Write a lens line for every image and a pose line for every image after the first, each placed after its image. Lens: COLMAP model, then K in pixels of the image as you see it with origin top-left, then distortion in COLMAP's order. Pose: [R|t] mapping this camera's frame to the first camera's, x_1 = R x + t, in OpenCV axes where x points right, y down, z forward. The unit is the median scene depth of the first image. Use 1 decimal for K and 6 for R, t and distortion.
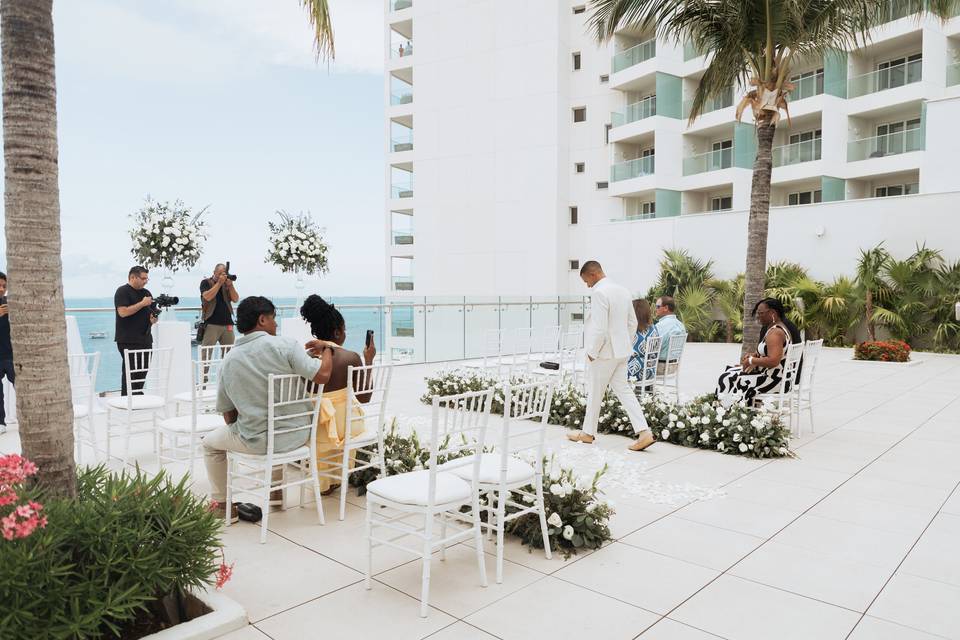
lens RADIAL K [[665.1, 0, 480.0], [0, 665.1, 320.0], [0, 0, 1]] dist [-0.001508, 0.002692]
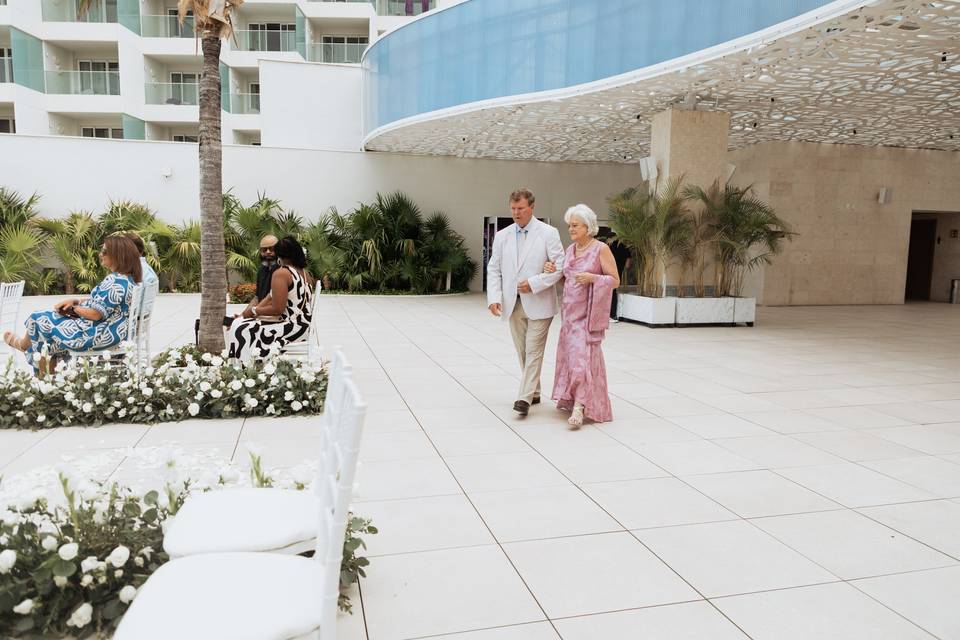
lens RADIAL K [[665.1, 0, 480.0], [0, 665.1, 320.0], [0, 0, 1]] dist [-0.001508, 0.002692]
pose [[0.528513, -0.085389, 0.844620, -0.183077], [0.019119, 0.995873, 0.088717, 0.004508], [-0.848710, -0.030739, 0.527965, 0.287976]]
